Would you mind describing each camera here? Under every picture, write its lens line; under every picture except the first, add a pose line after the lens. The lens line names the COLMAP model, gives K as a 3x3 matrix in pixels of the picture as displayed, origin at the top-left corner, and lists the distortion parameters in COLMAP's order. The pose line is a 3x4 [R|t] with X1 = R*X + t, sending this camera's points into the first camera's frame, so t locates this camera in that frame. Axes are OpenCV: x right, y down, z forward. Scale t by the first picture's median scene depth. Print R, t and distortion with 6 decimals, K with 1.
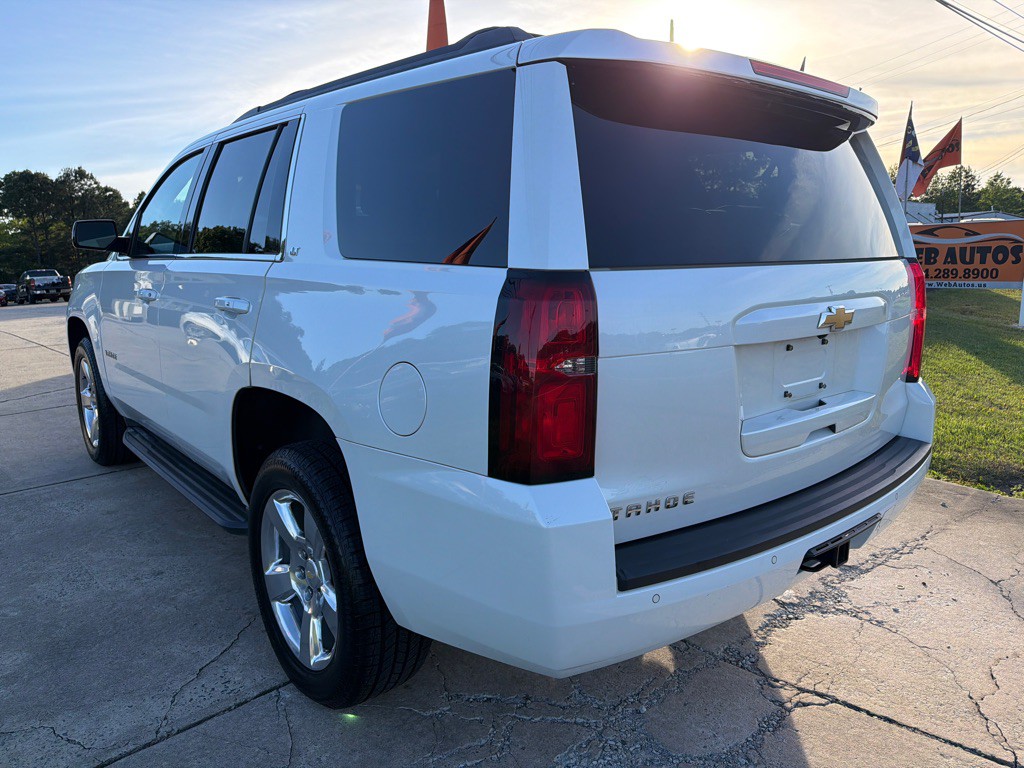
lens RADIAL K [[719.2, 0, 523.0], [0, 719.2, 379.1], [0, 0, 1]] dist [-0.000130, -0.001569]
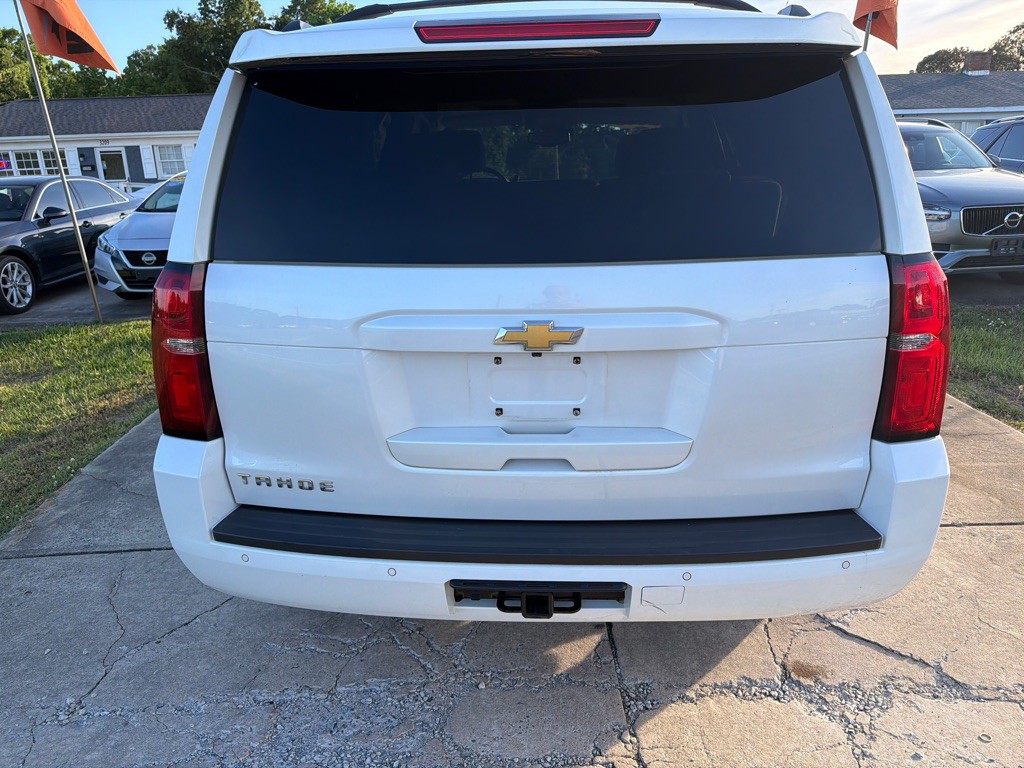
lens RADIAL K [[721.1, 0, 512.9], [0, 721.1, 388.2], [0, 0, 1]] dist [-0.000815, -0.005440]
pose [[0.719646, 0.192583, -0.667099, 0.734743], [-0.102721, 0.979723, 0.172021, -0.122562], [0.686701, -0.055269, 0.724836, 0.289904]]
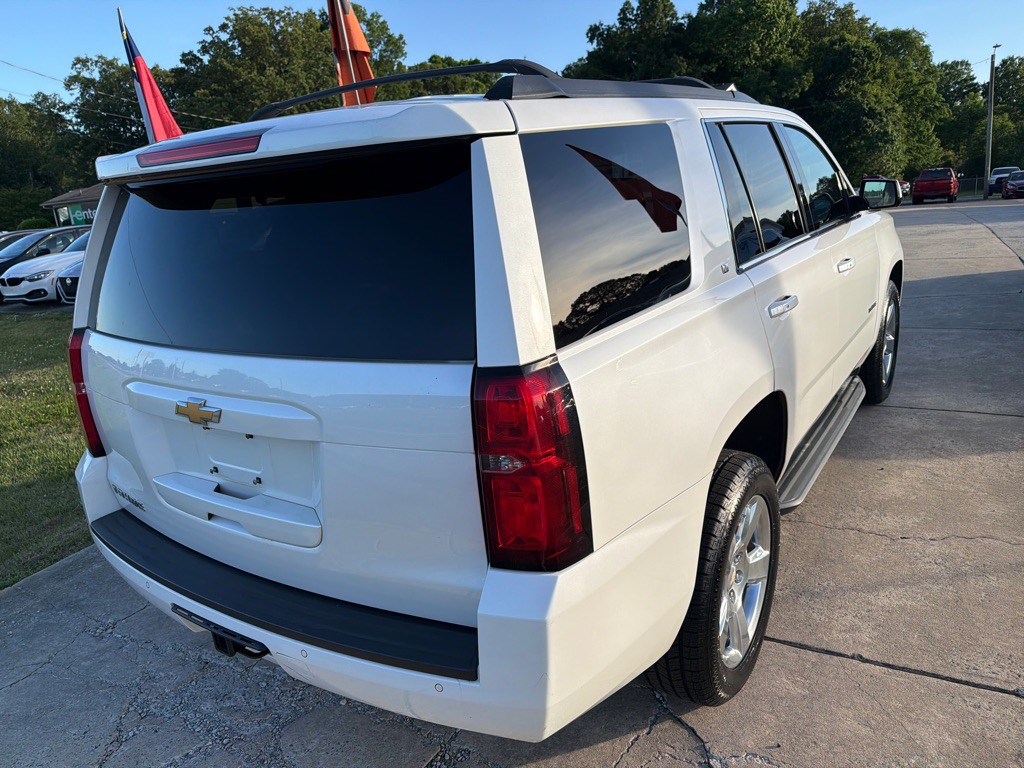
lens RADIAL K [[711.6, 0, 511.7], [0, 711.6, 385.6], [0, 0, 1]] dist [0.015219, -0.020260]
pose [[0.274048, 0.247725, -0.929263, 1.064440], [-0.088655, 0.968648, 0.232079, -0.280406], [0.957621, 0.018783, 0.287419, 0.849174]]
